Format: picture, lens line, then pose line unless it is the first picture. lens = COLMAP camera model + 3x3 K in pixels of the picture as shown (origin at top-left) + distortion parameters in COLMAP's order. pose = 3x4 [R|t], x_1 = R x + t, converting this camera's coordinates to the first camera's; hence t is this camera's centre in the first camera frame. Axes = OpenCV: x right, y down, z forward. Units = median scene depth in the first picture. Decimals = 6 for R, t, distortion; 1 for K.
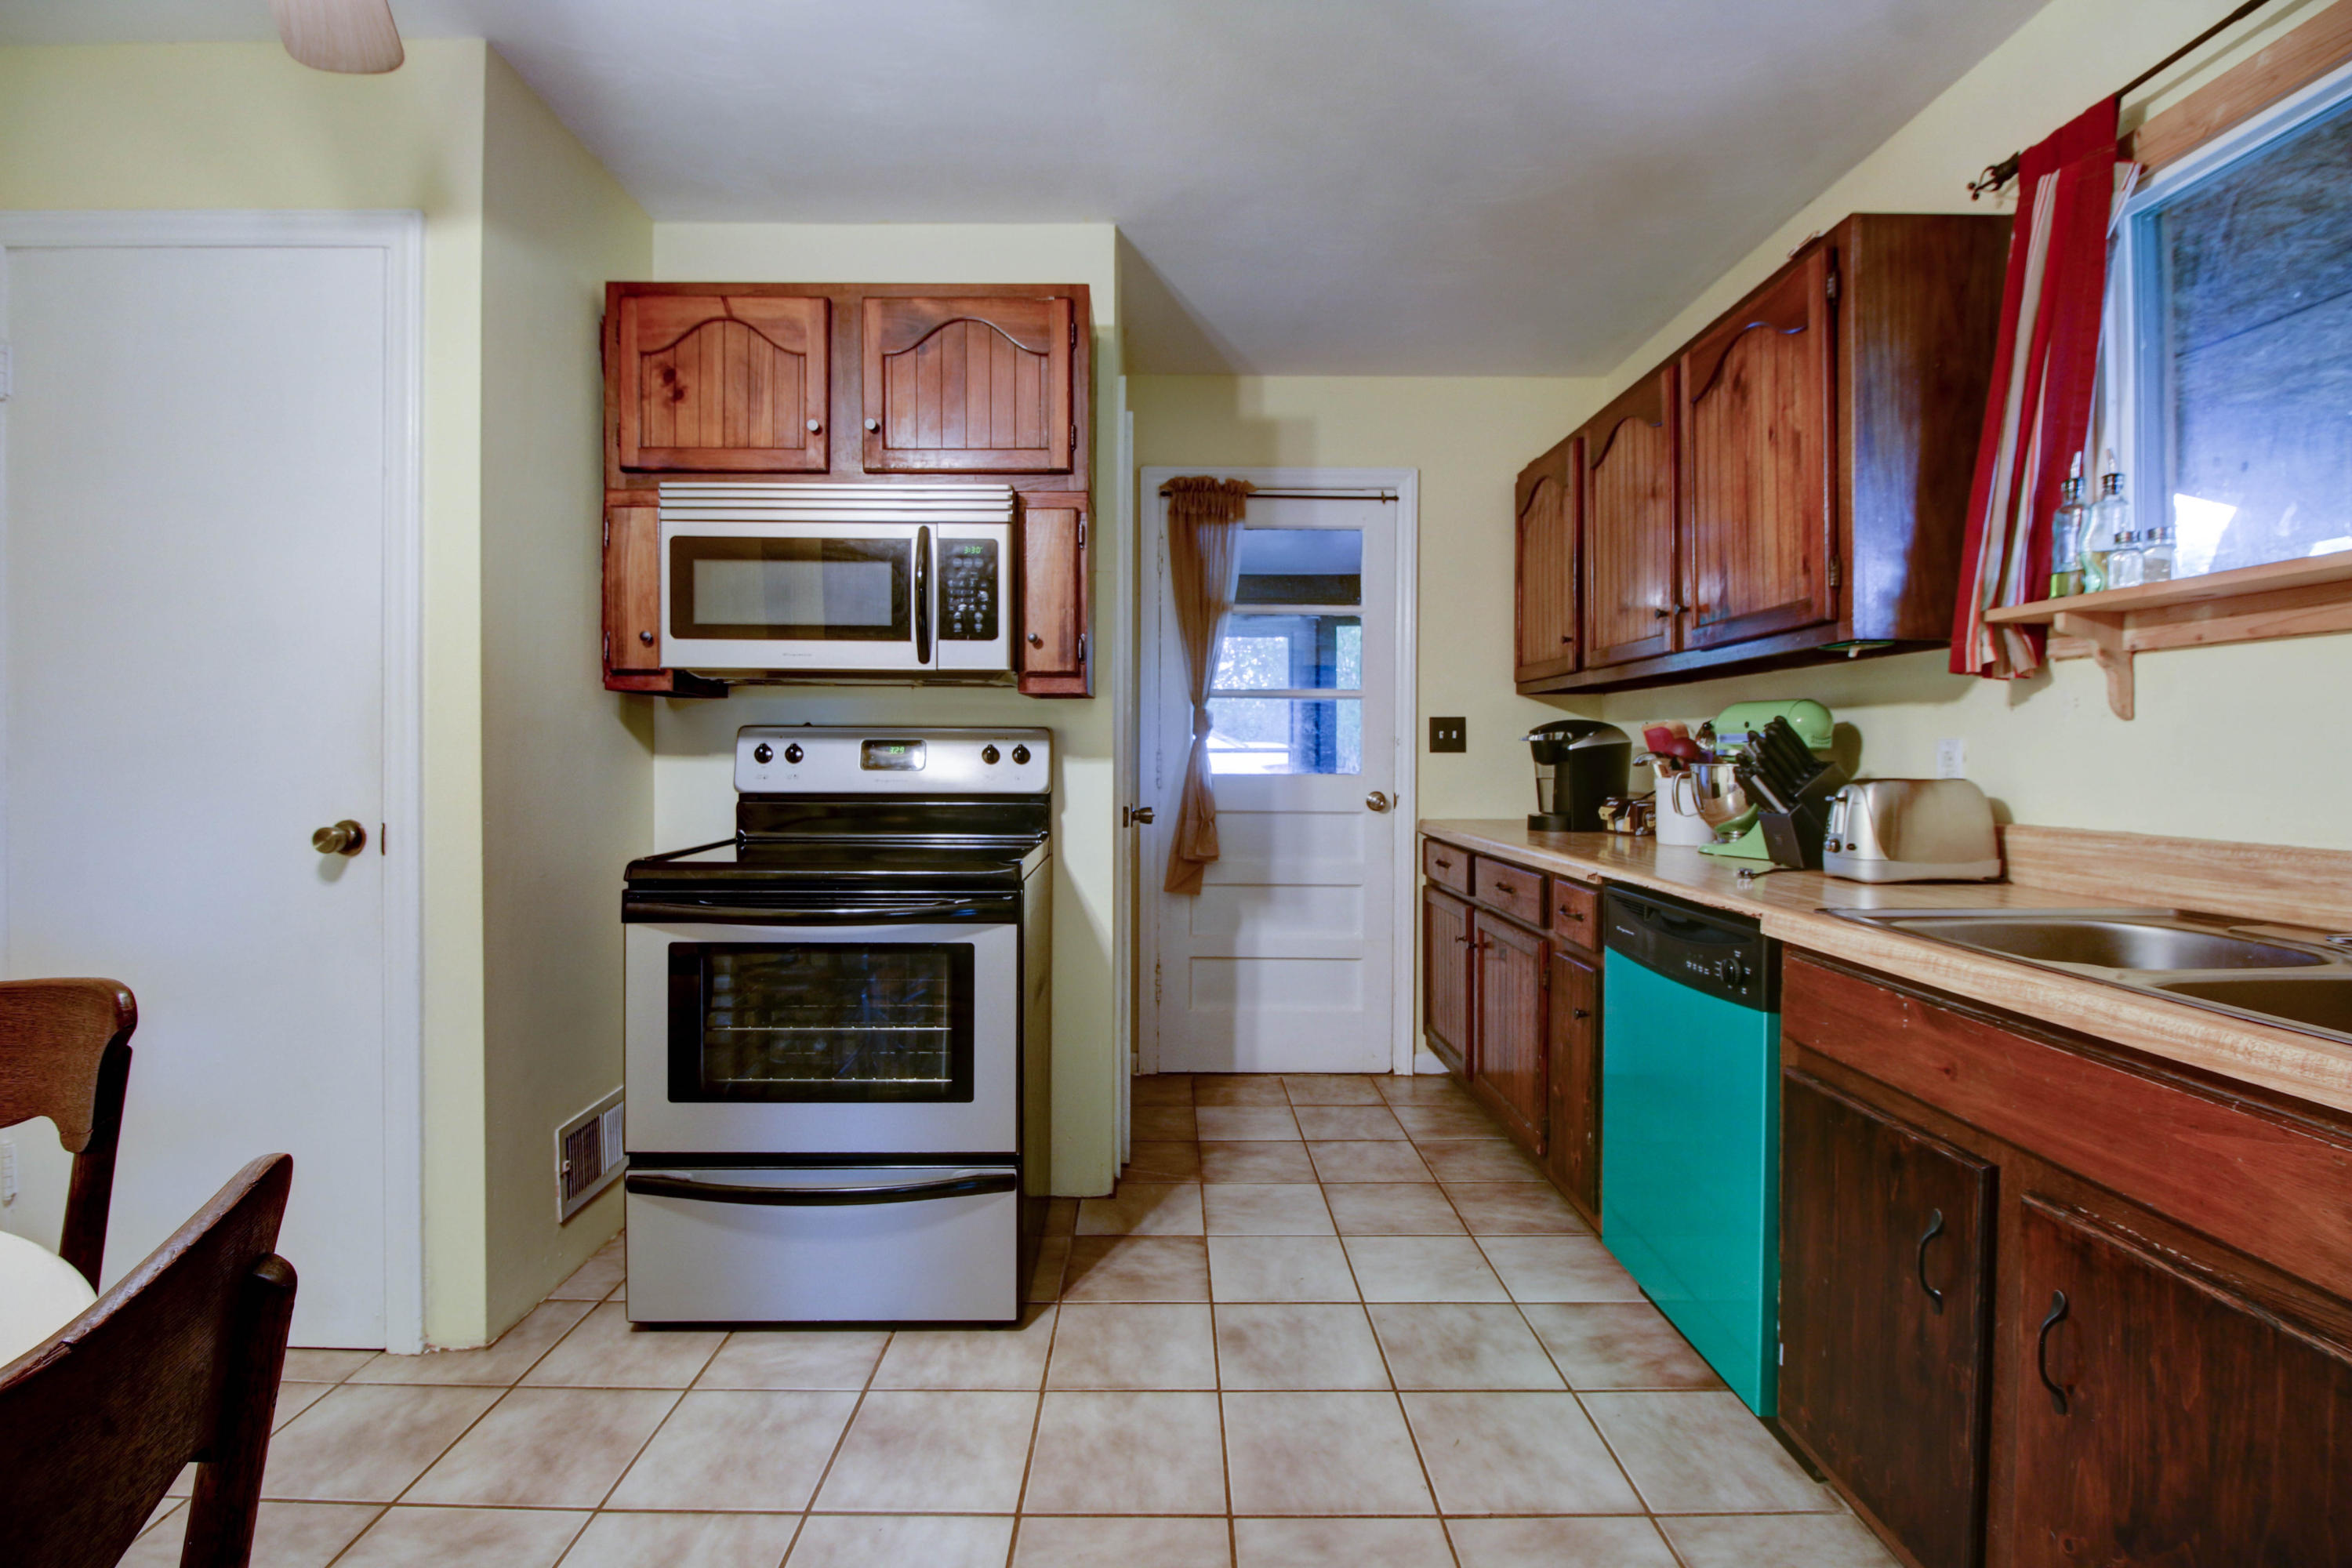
lens RADIAL K [[1087.4, 0, 1176.0], [0, 1087.4, 784.0], [0, 0, 1]] dist [-0.002415, -0.013753]
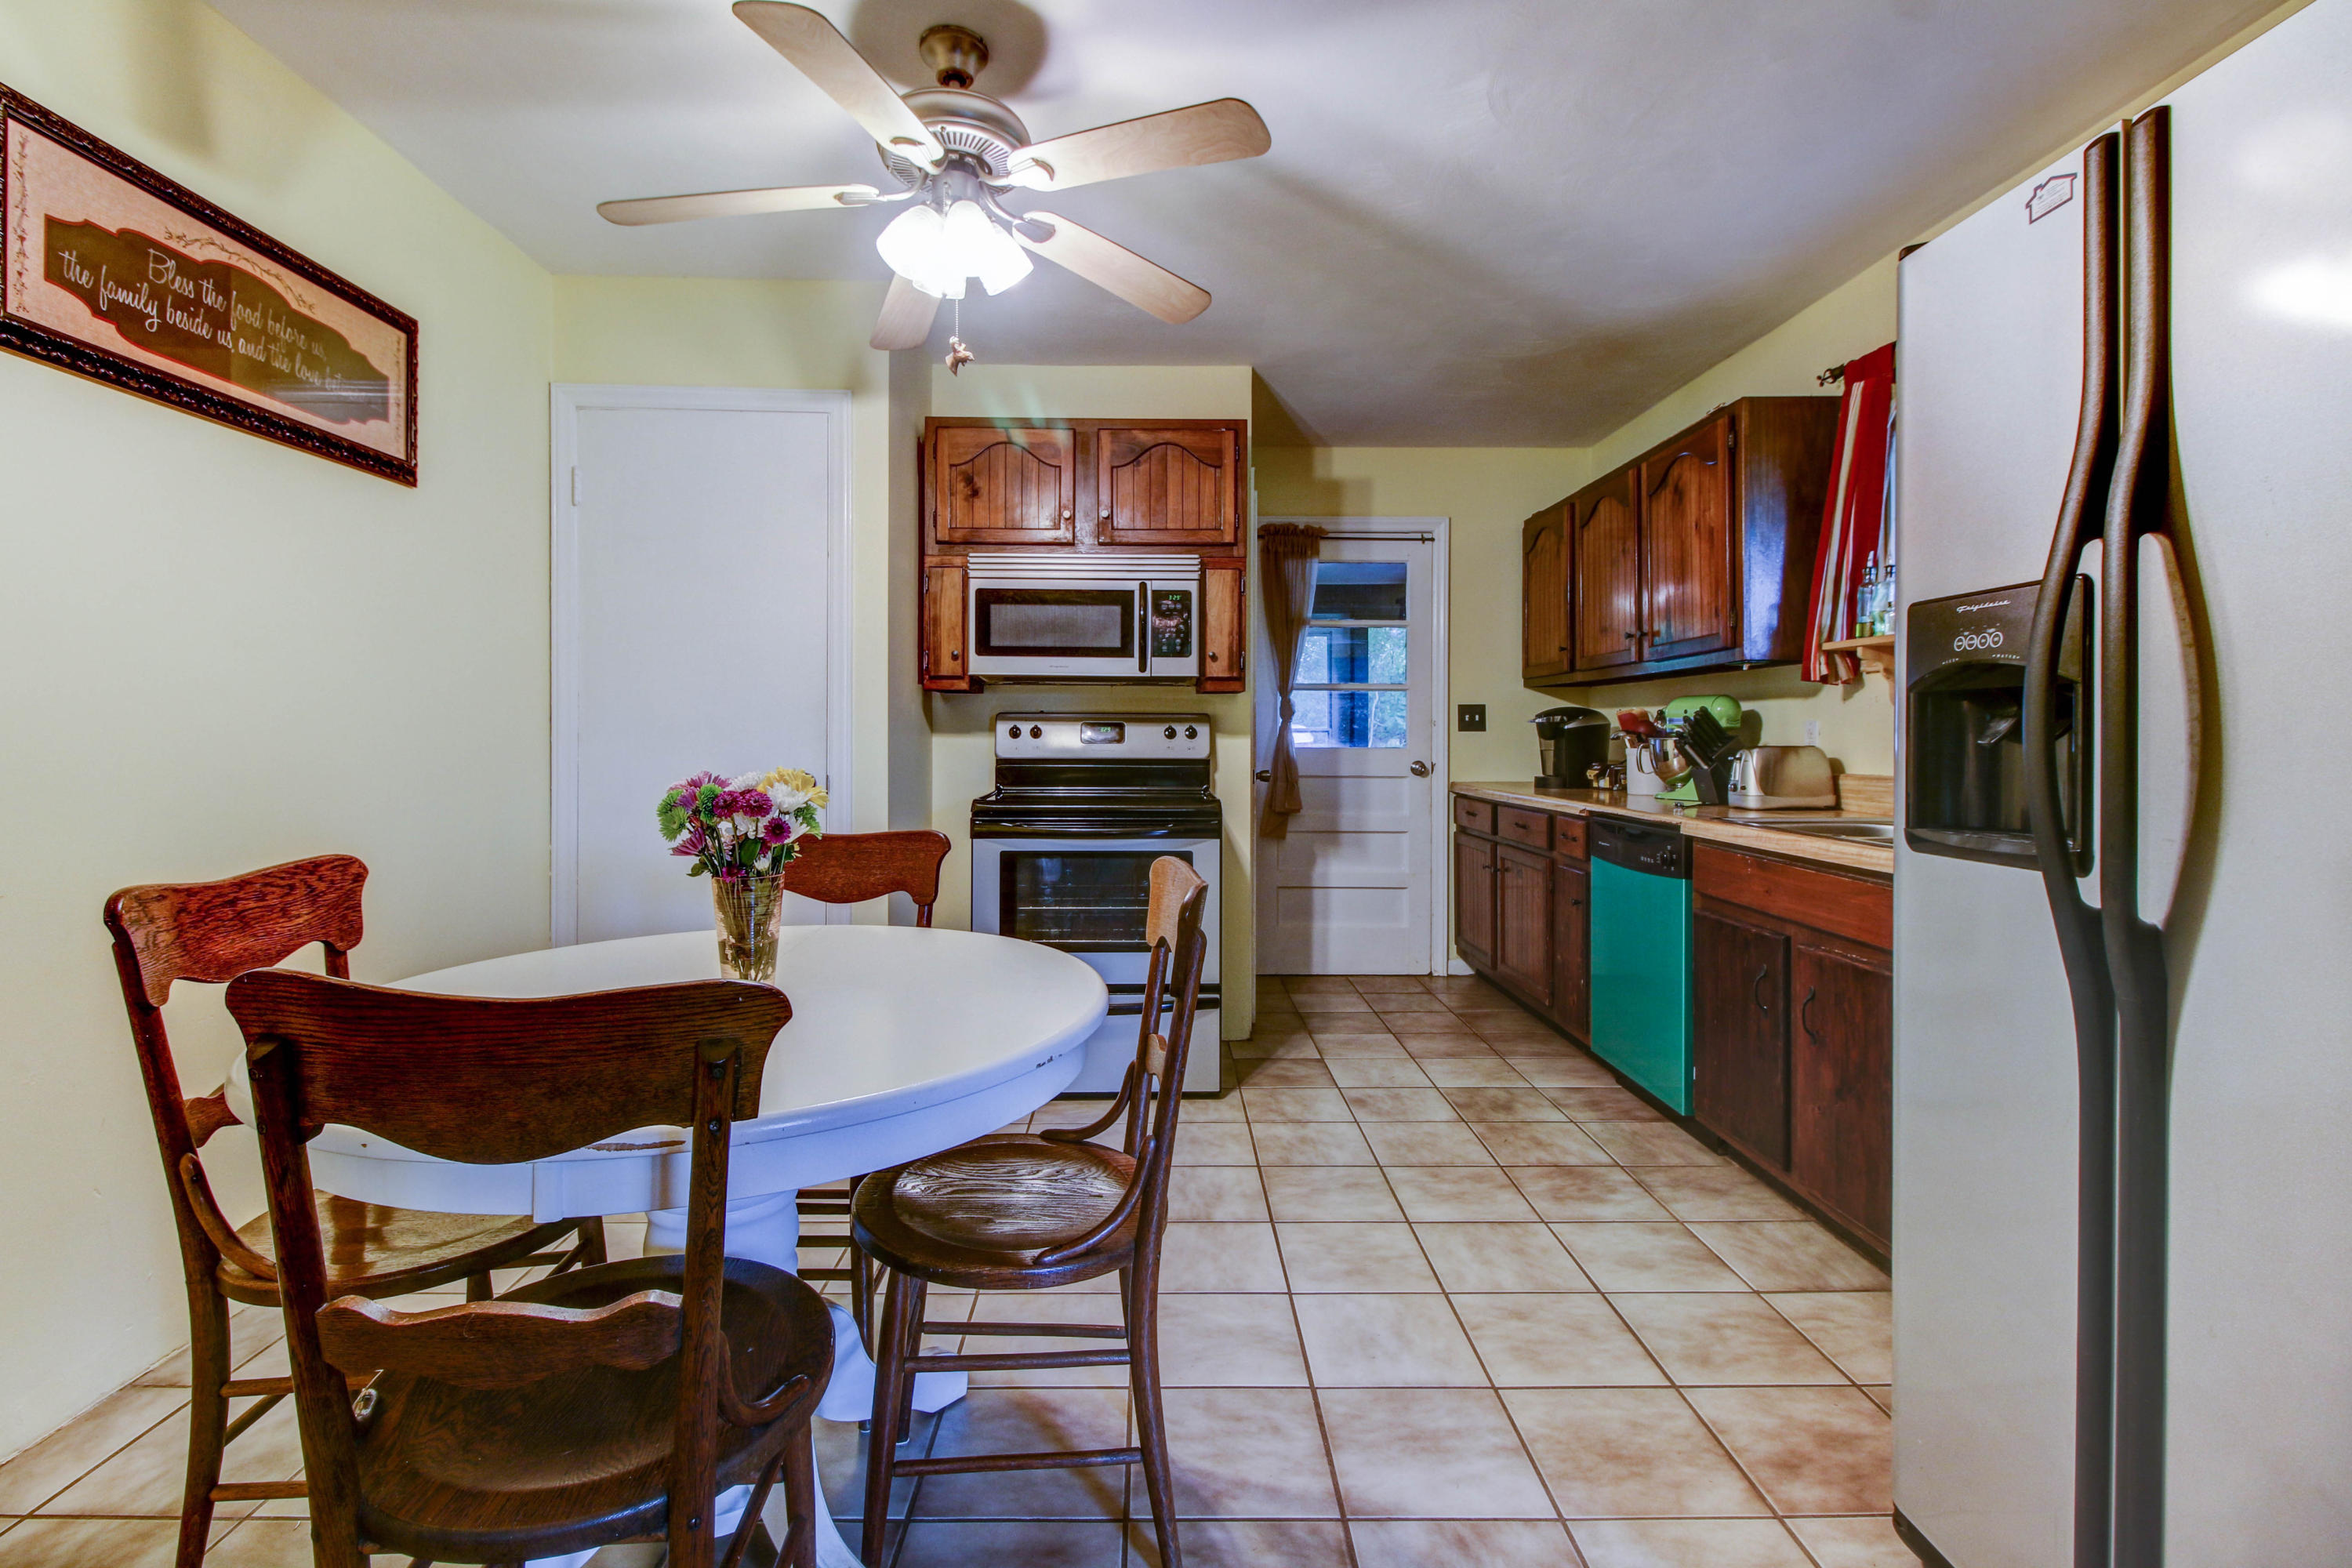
lens RADIAL K [[1081.7, 0, 1173.0], [0, 1081.7, 755.6], [0, 0, 1]] dist [0.000873, -0.000060]
pose [[0.999974, -0.001557, 0.007036, -0.196034], [0.001617, 0.999961, -0.008629, 0.018217], [-0.007022, 0.008640, 0.999938, -0.497860]]
